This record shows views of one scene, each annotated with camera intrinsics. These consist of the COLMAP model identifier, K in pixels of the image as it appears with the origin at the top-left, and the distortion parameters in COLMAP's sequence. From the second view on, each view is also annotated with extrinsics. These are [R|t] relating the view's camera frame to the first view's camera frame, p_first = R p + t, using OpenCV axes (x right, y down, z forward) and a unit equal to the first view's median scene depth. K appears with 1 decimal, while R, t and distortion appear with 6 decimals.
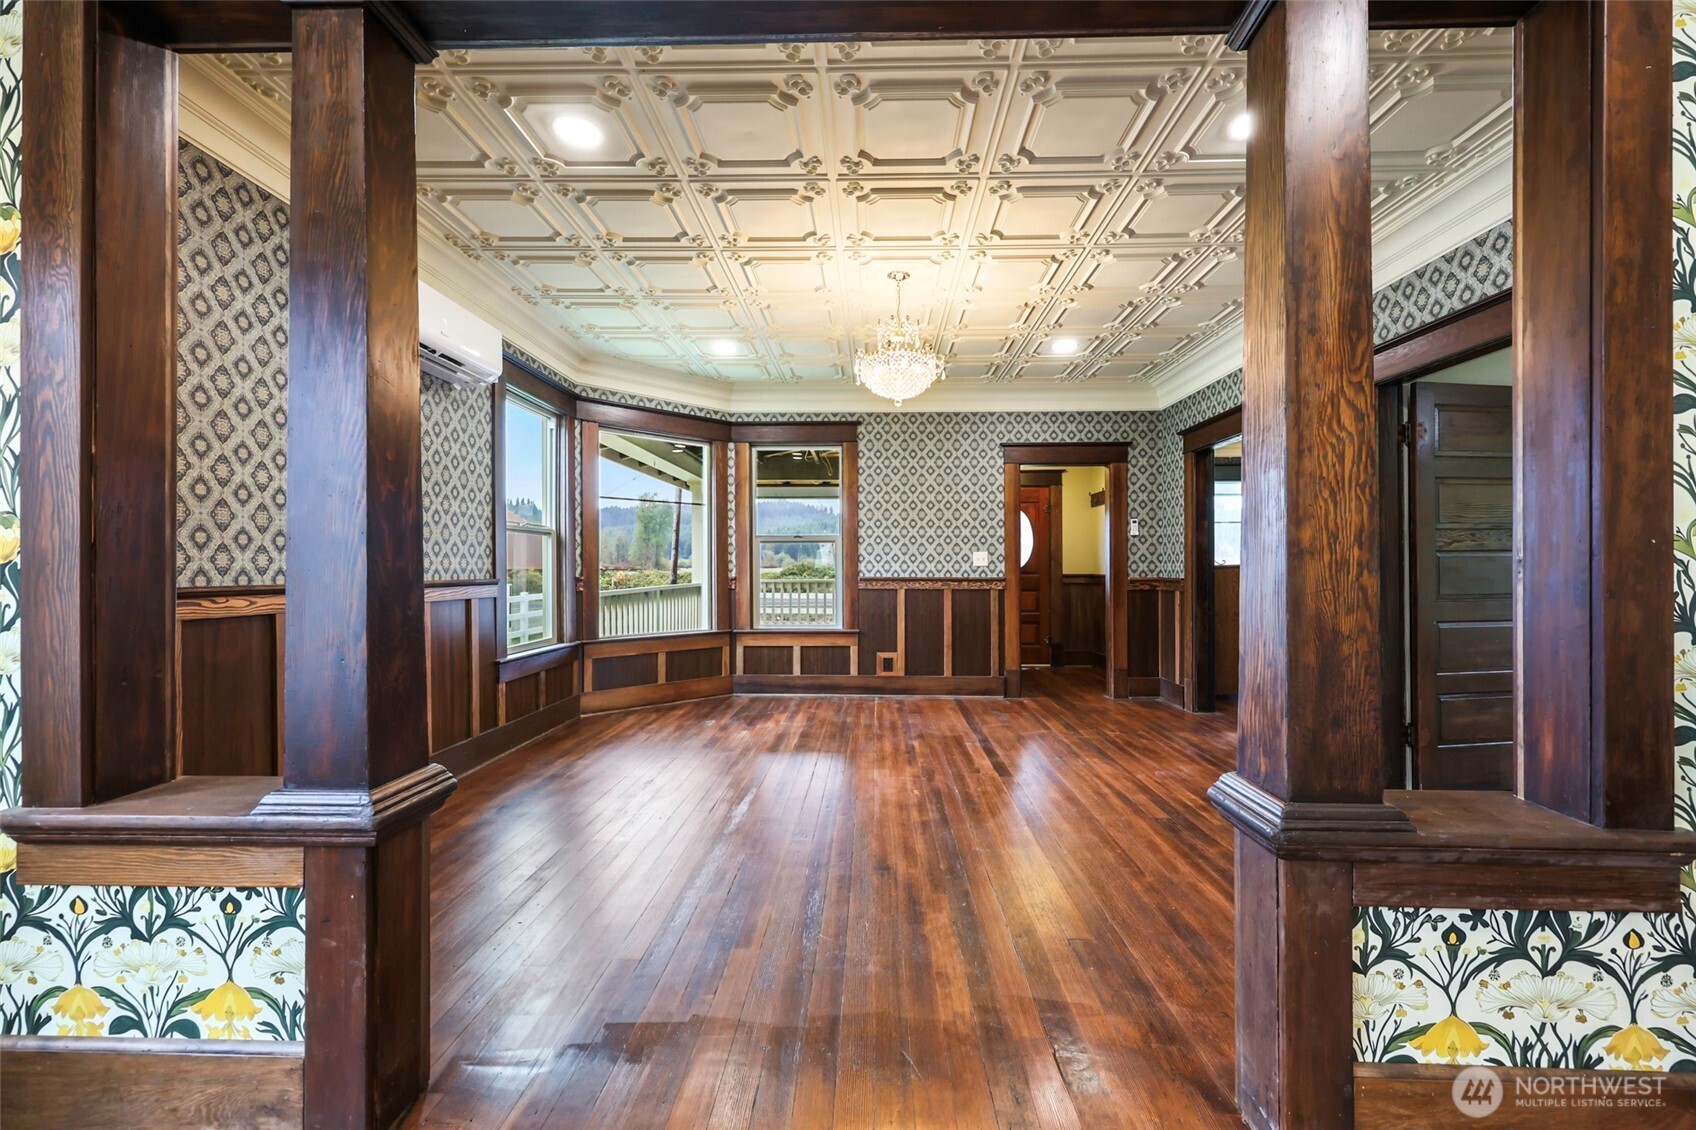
lens RADIAL K [[681.4, 0, 853.4], [0, 681.4, 566.1], [0, 0, 1]] dist [-0.003116, 0.000241]
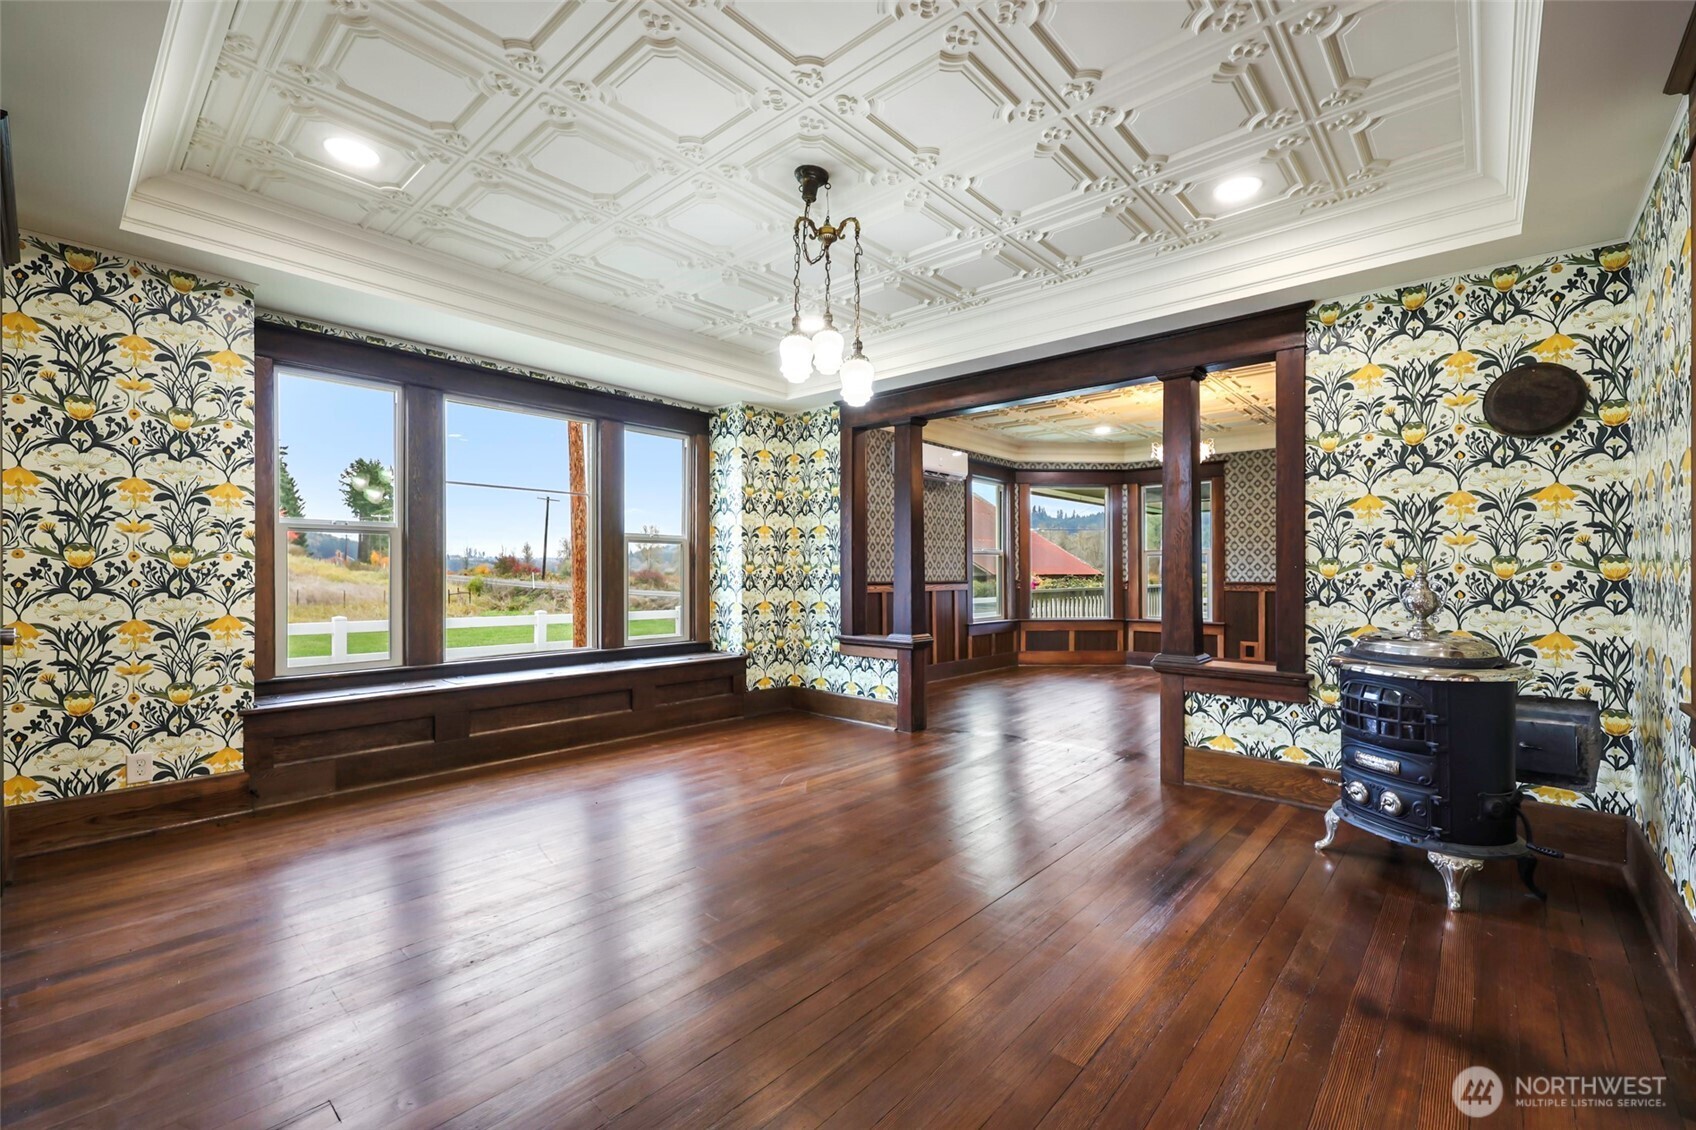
lens RADIAL K [[713.2, 0, 853.4], [0, 713.2, 571.7], [0, 0, 1]] dist [-0.001203, 0.000106]
pose [[0.764282, -0.000696, -0.644881, 0.570622], [0.001212, 0.999999, 0.000357, -0.007007], [0.644881, -0.001054, 0.764283, -0.800278]]
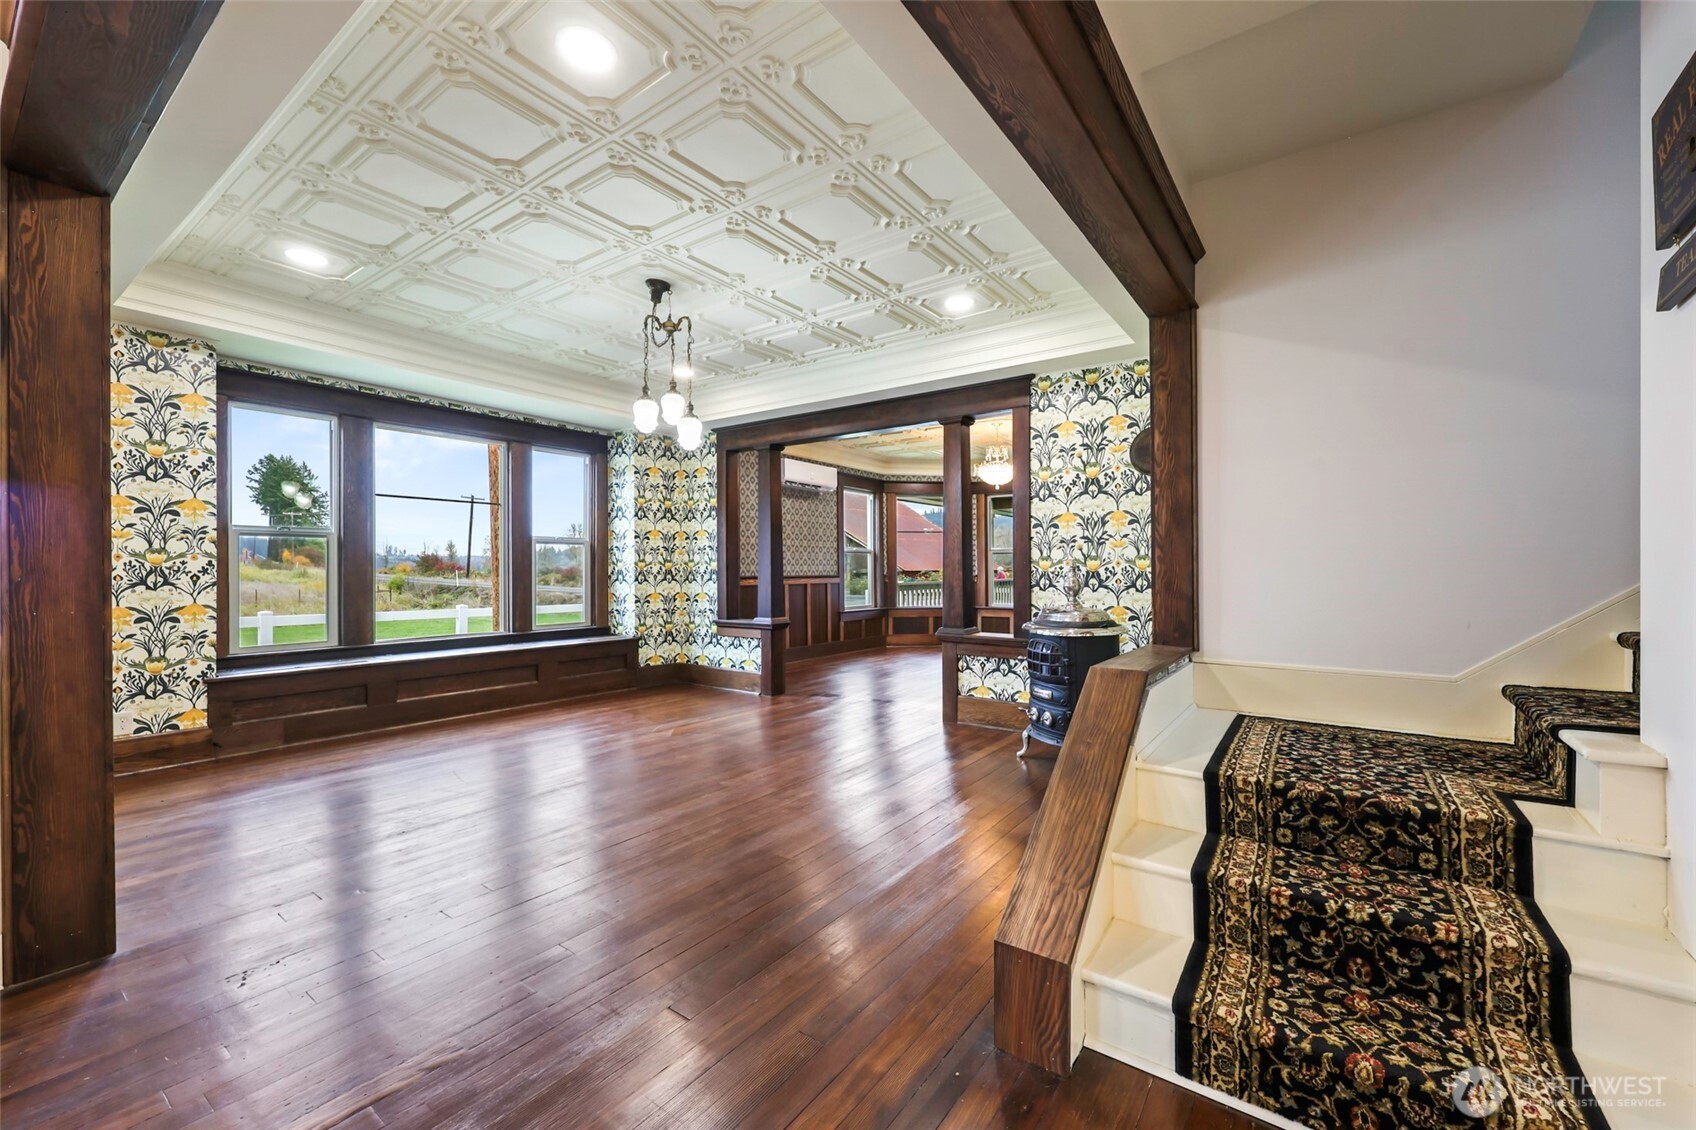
lens RADIAL K [[681.4, 0, 852.2], [0, 681.4, 565.9], [0, 0, 1]] dist [-0.003116, 0.000241]
pose [[0.826611, -0.005625, -0.562746, 0.866479], [0.004730, 0.999984, -0.003049, -0.003944], [0.562754, -0.000141, 0.826624, -0.929661]]
